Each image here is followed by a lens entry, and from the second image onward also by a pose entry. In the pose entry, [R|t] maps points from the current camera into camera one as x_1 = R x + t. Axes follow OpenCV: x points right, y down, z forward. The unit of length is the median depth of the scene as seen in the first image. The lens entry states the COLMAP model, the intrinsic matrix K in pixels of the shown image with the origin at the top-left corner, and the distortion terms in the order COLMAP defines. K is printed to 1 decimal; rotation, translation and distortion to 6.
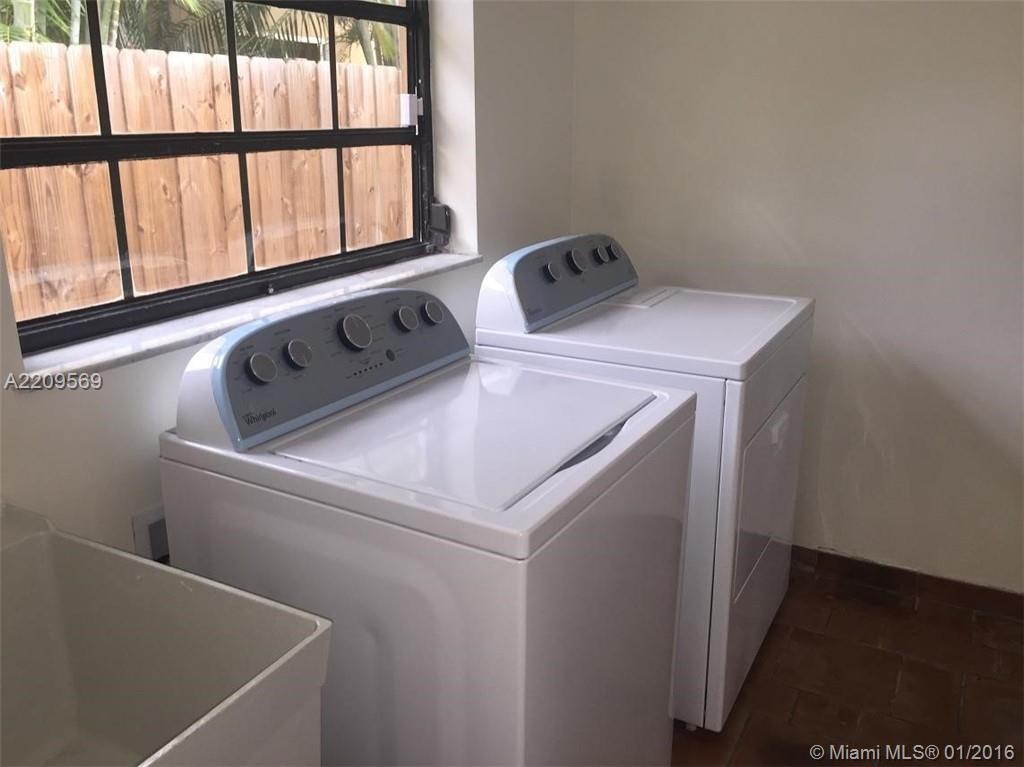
lens RADIAL K [[881.2, 0, 512.7], [0, 881.2, 381.5], [0, 0, 1]] dist [0.070389, -0.063707]
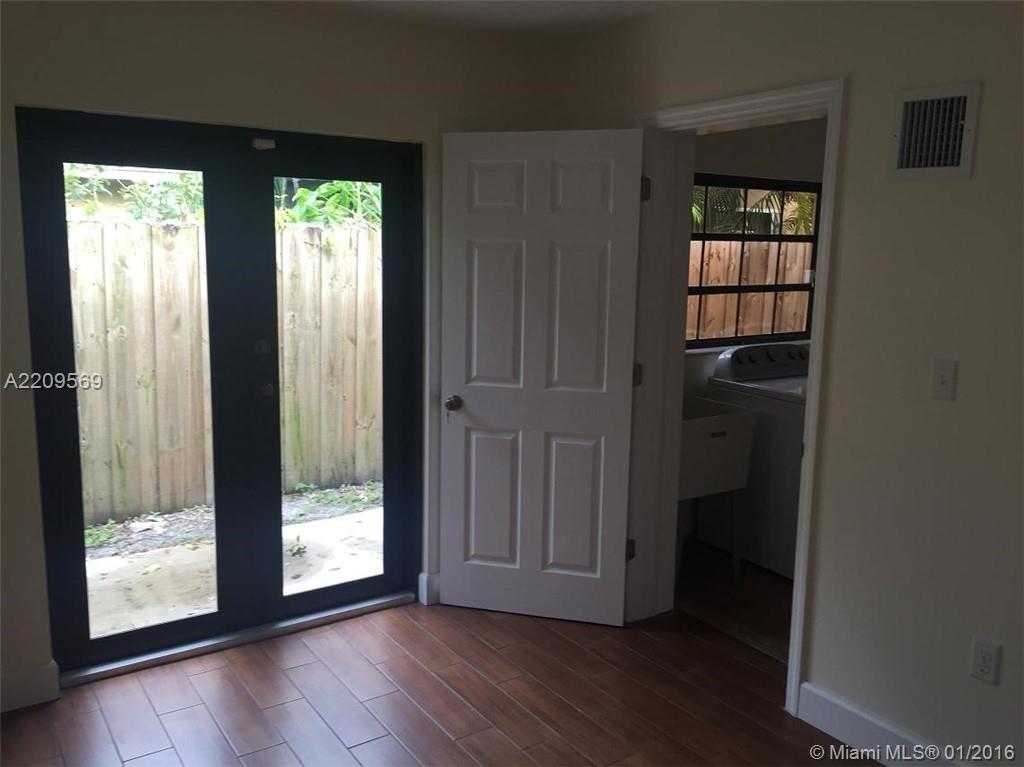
lens RADIAL K [[881.2, 0, 512.4], [0, 881.2, 384.2], [0, 0, 1]] dist [0.070389, -0.063707]
pose [[0.888289, 0.085663, -0.451225, 0.254851], [-0.148228, 0.983351, -0.105119, 0.316701], [0.434707, 0.160260, 0.886198, -1.295160]]
